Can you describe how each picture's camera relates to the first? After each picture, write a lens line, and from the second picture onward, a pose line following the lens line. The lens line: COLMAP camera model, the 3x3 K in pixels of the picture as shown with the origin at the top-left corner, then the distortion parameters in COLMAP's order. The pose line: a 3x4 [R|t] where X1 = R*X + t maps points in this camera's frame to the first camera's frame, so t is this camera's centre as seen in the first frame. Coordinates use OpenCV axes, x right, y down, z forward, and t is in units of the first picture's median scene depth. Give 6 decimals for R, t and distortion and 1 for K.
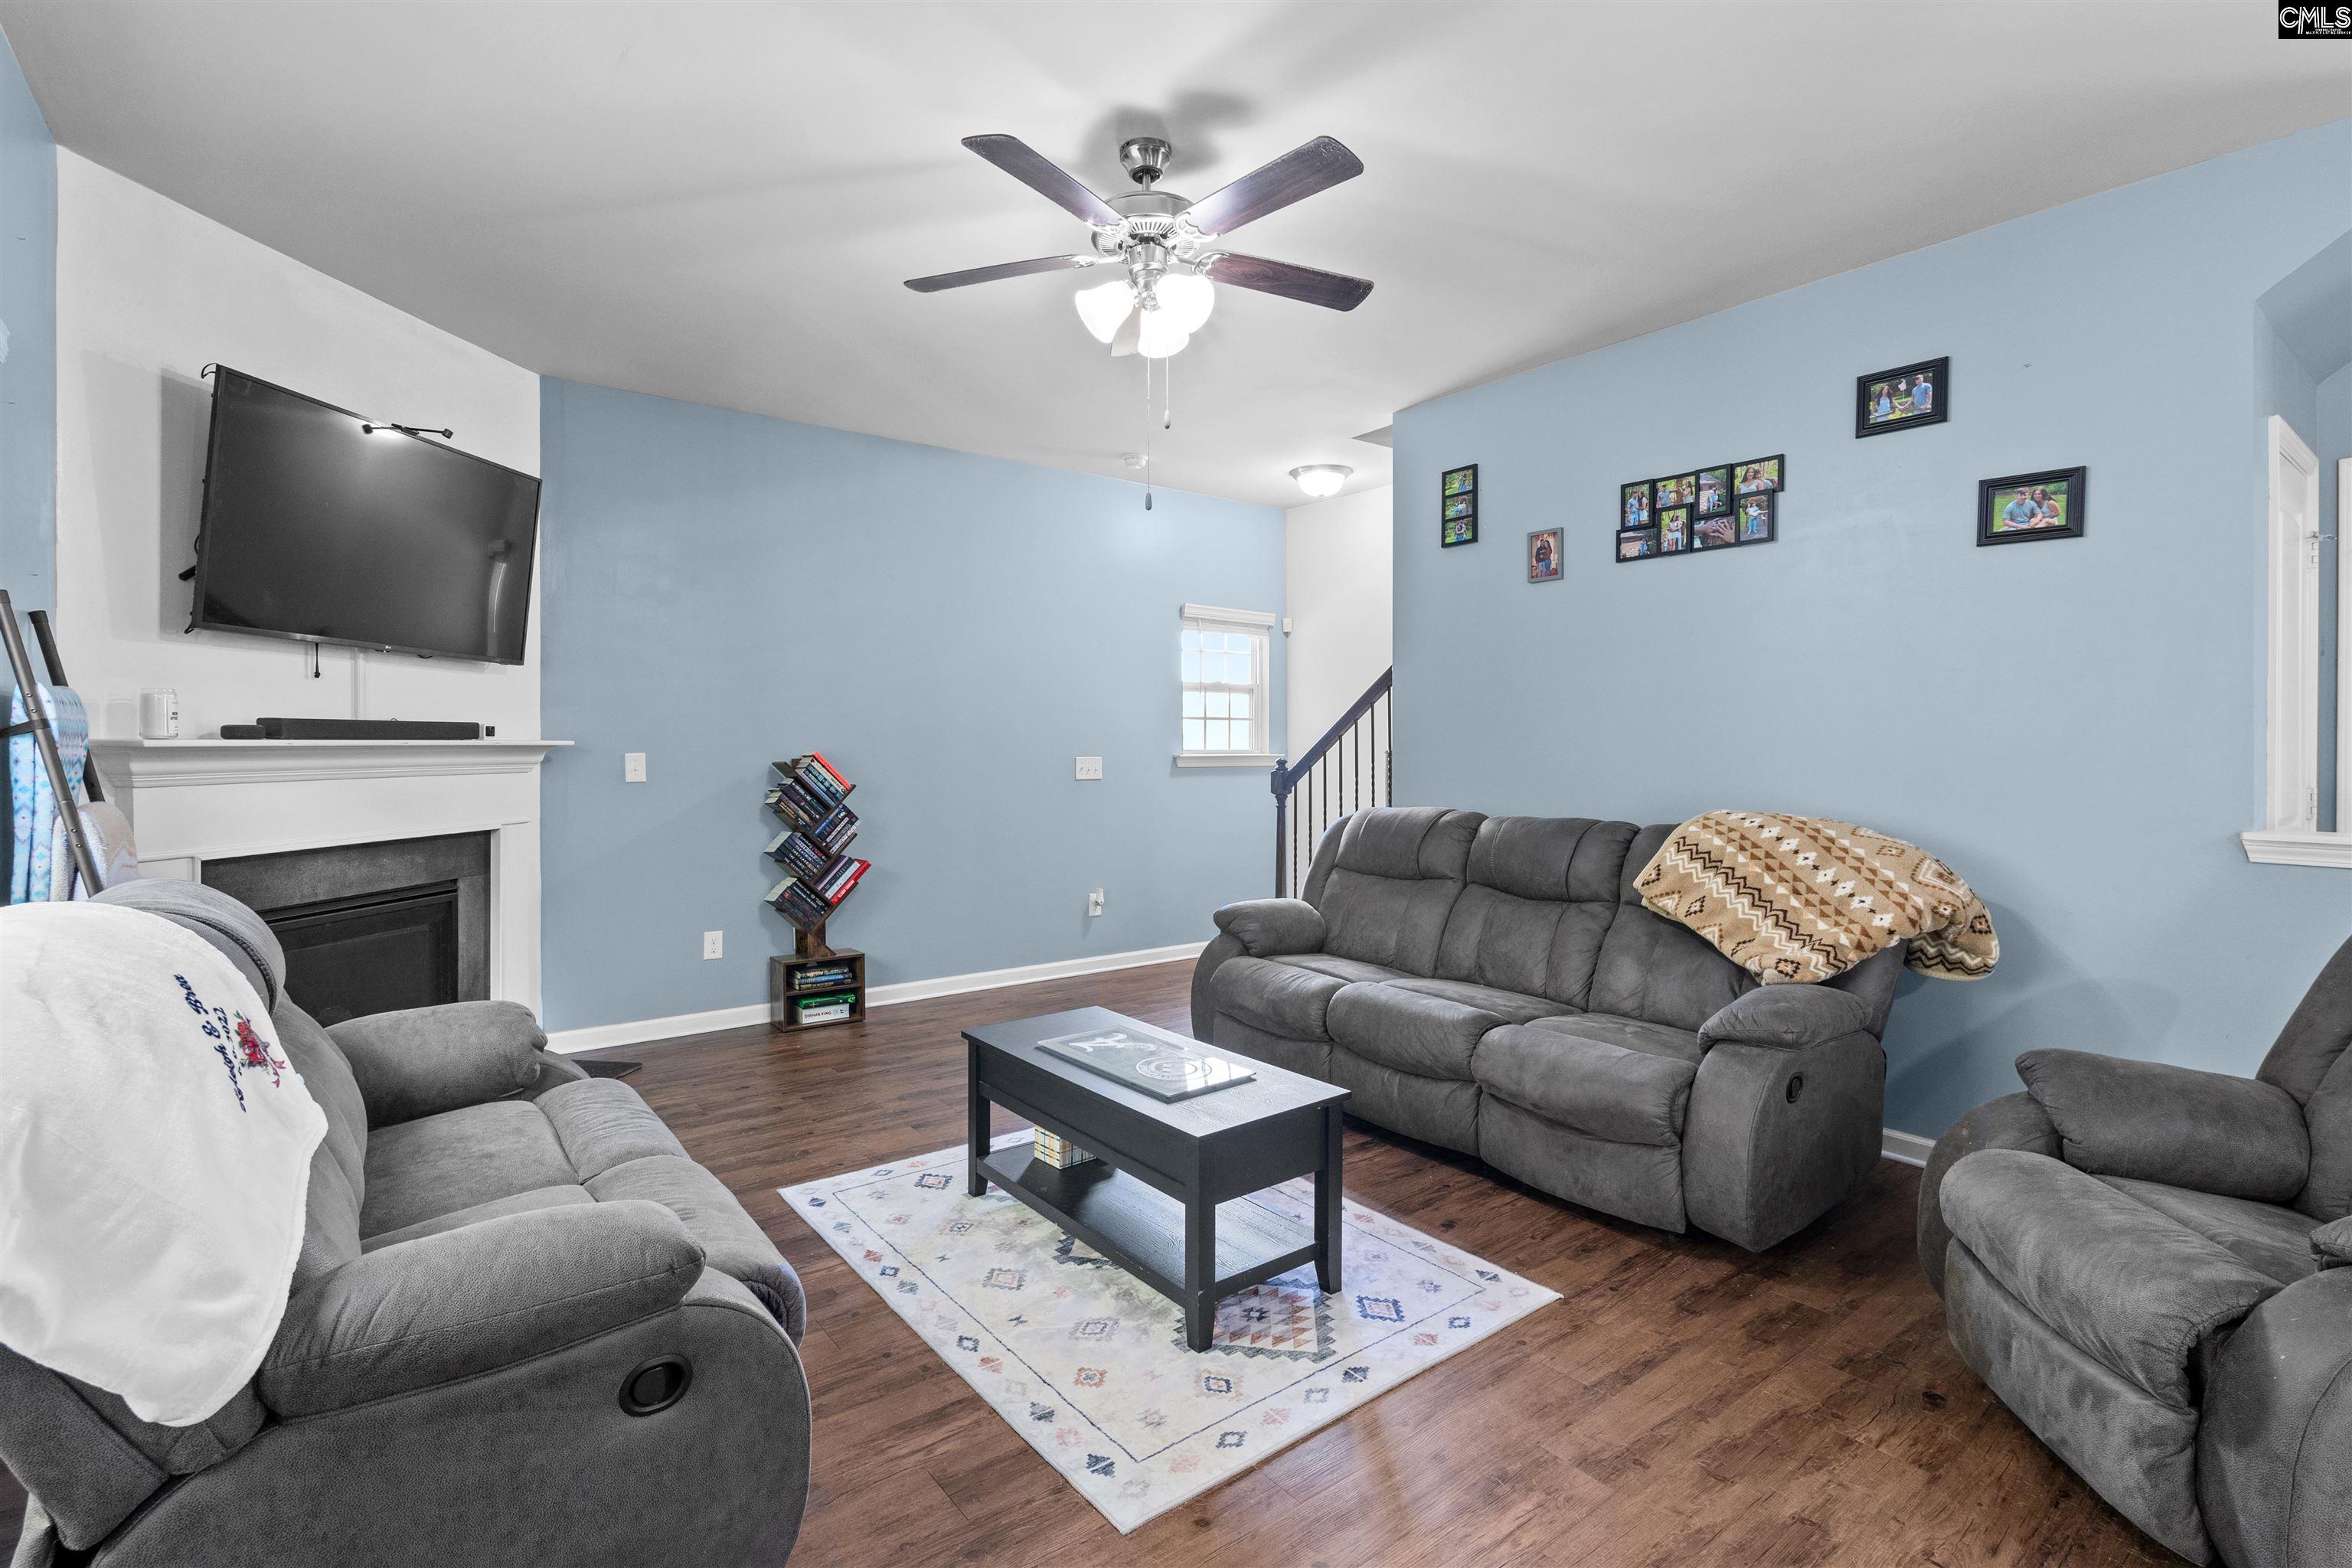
lens RADIAL K [[1071.7, 0, 1176.0], [0, 1071.7, 784.0], [0, 0, 1]] dist [-0.002464, -0.000058]
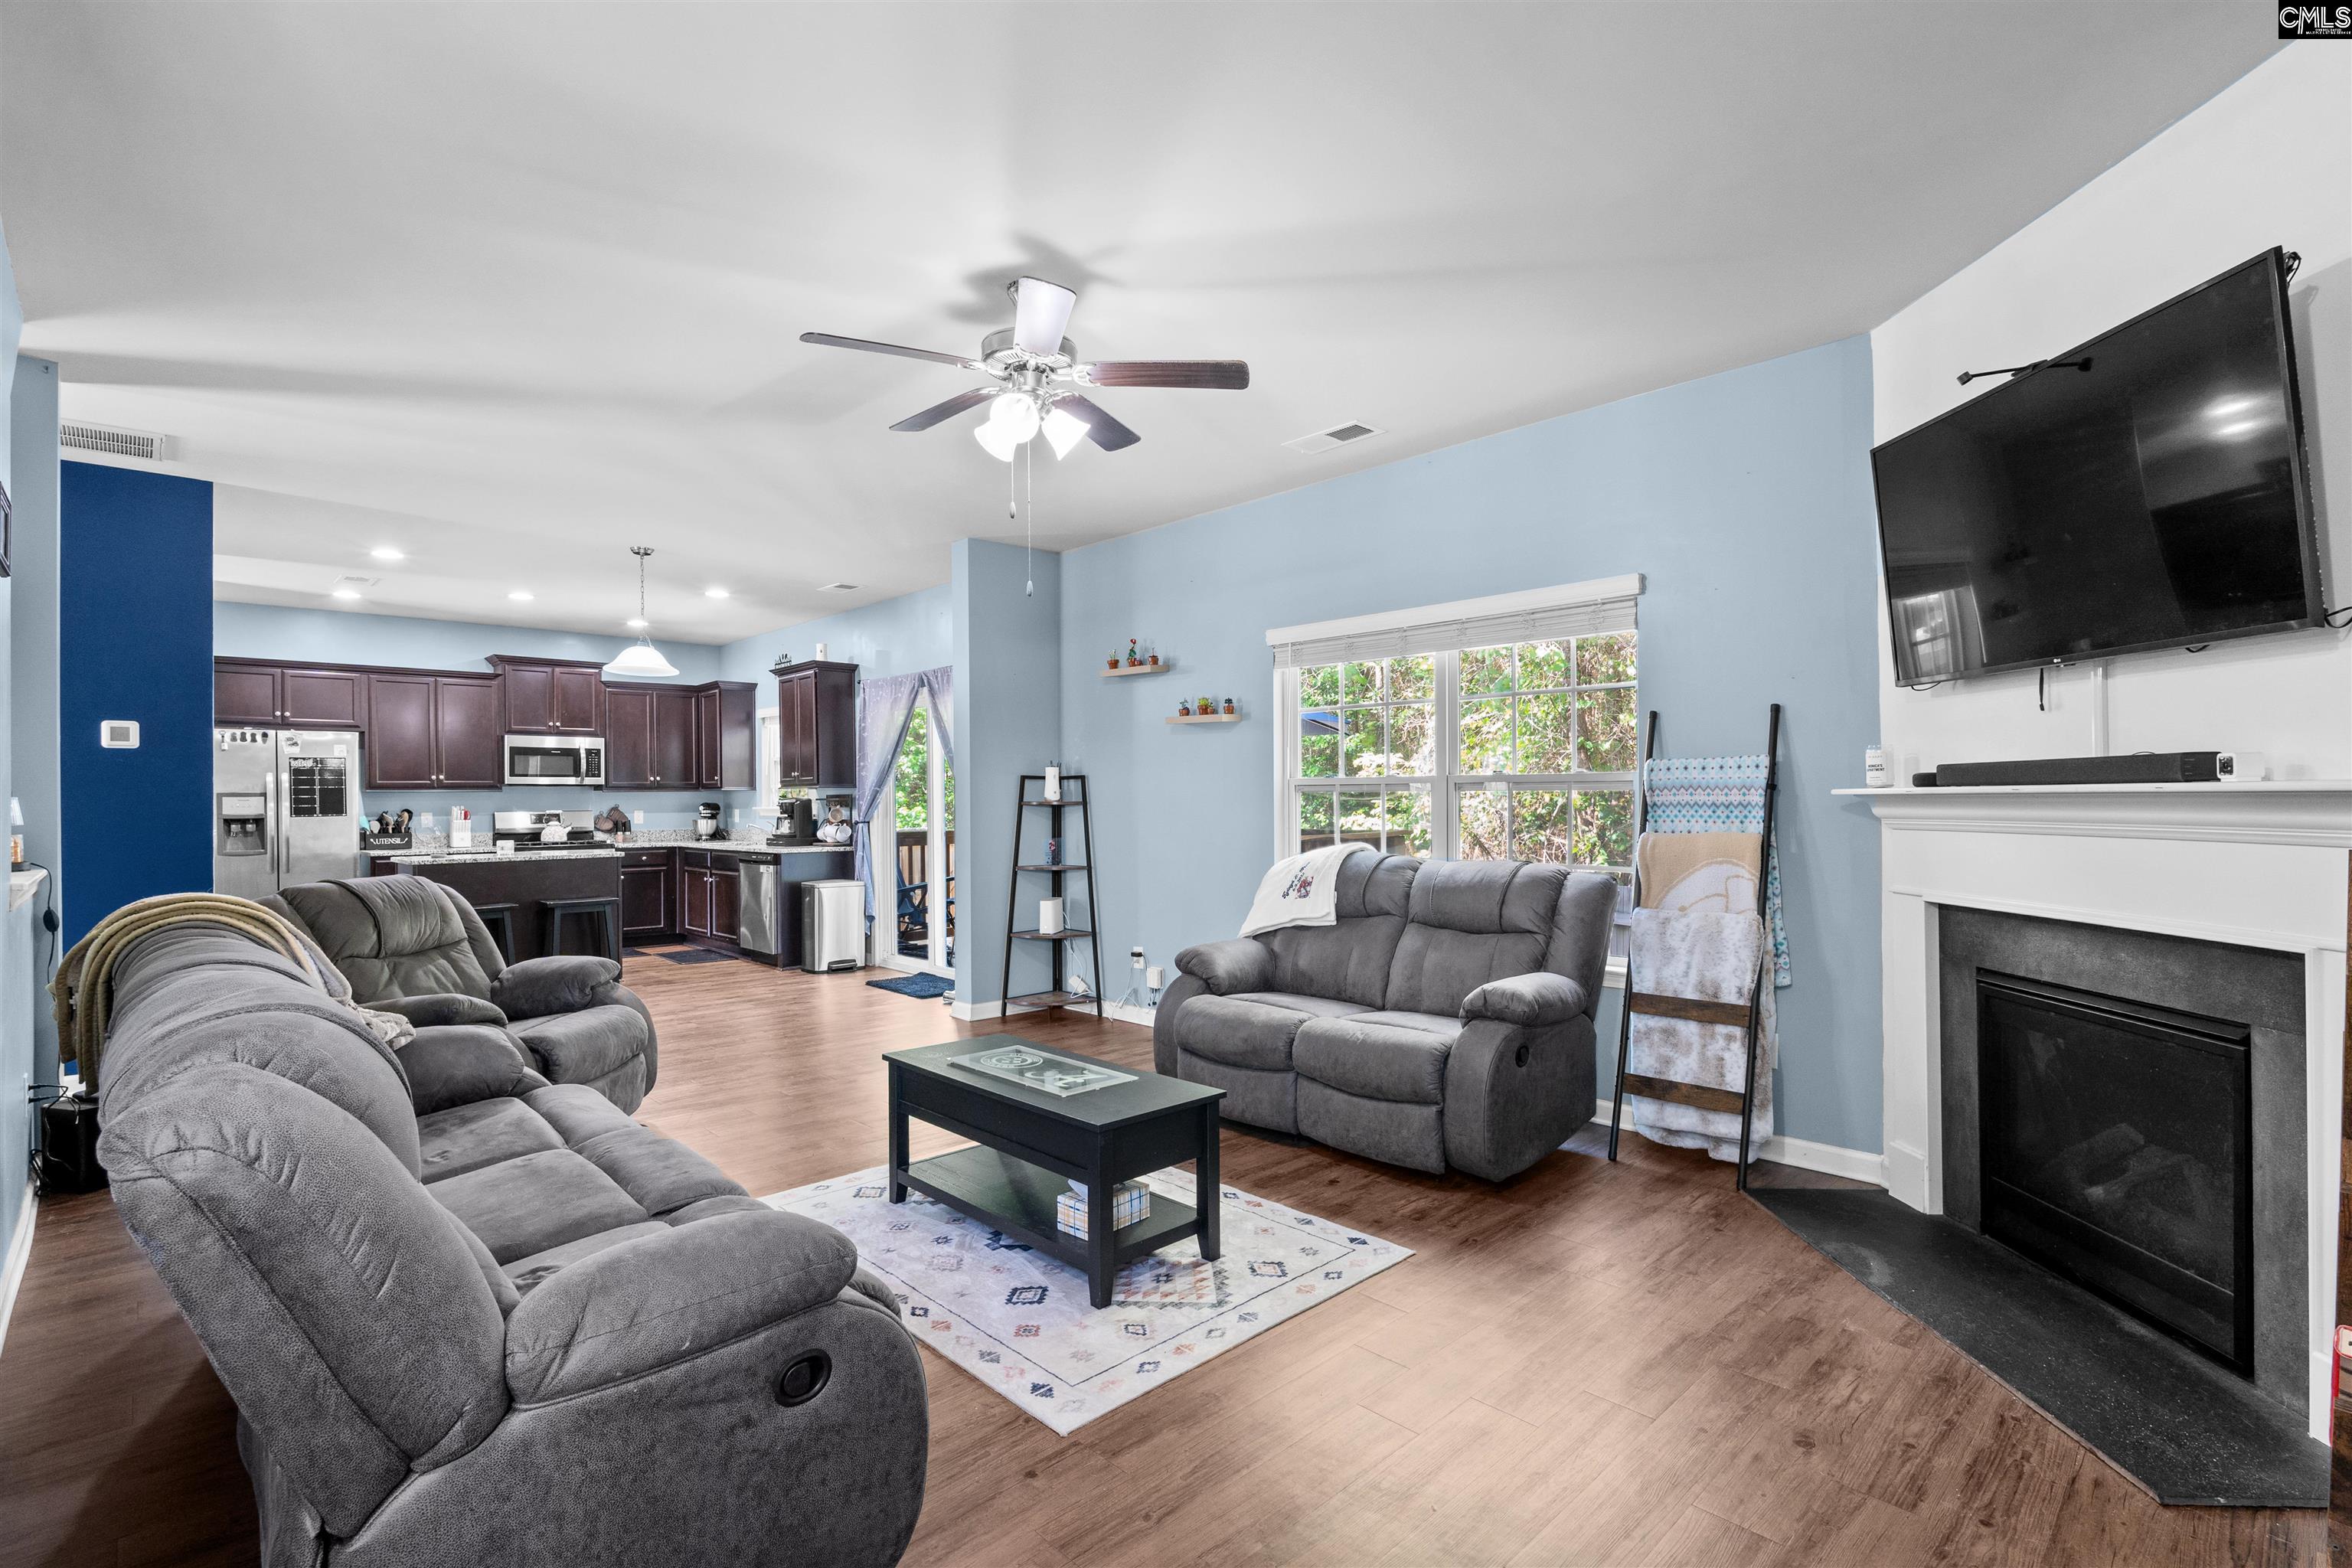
lens RADIAL K [[1085.4, 0, 1164.2], [0, 1085.4, 803.3], [0, 0, 1]] dist [-0.002588, -0.000546]
pose [[-0.993888, 0.004450, -0.110302, -0.033278], [0.000263, 0.999280, 0.037948, -0.054200], [0.110391, 0.037687, -0.993173, 1.587125]]
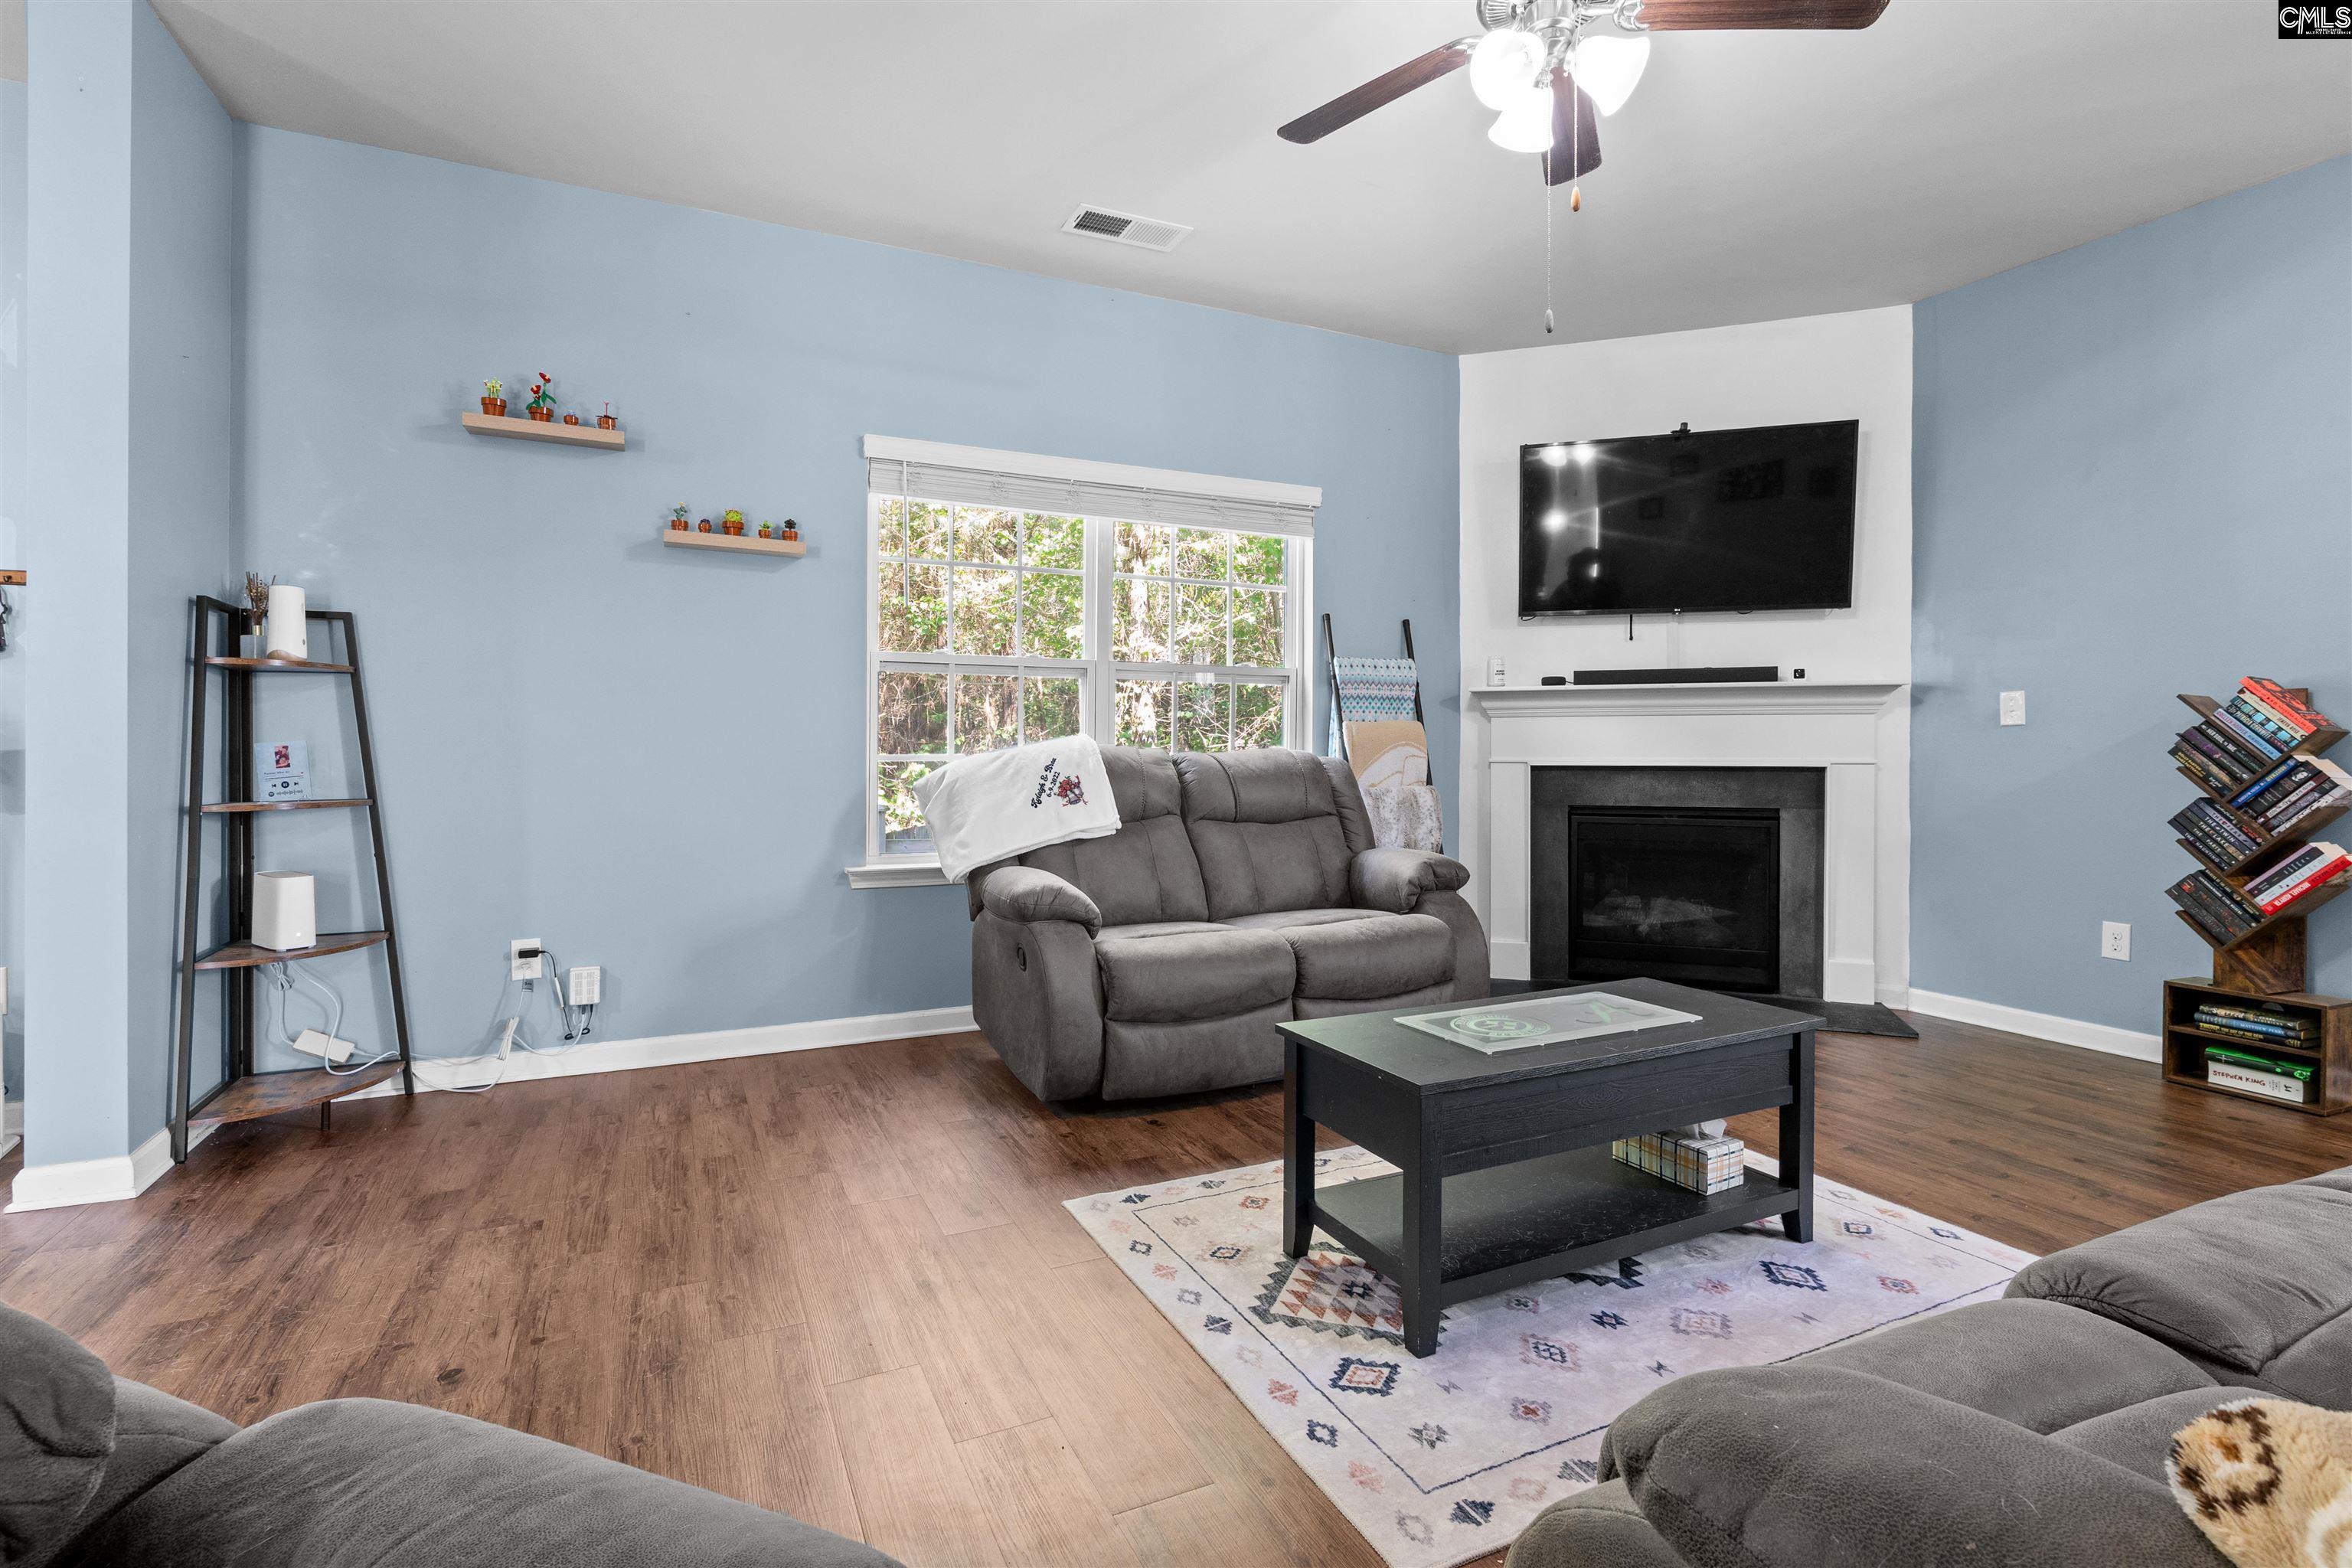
lens RADIAL K [[1090.0, 0, 1160.0], [0, 1090.0, 762.4], [0, 0, 1]] dist [-0.003824, -0.000692]
pose [[-0.213698, 0.013442, -0.976807, 0.598117], [-0.036664, 0.999090, 0.021770, 0.041990], [0.976211, 0.040466, -0.213011, 0.644713]]
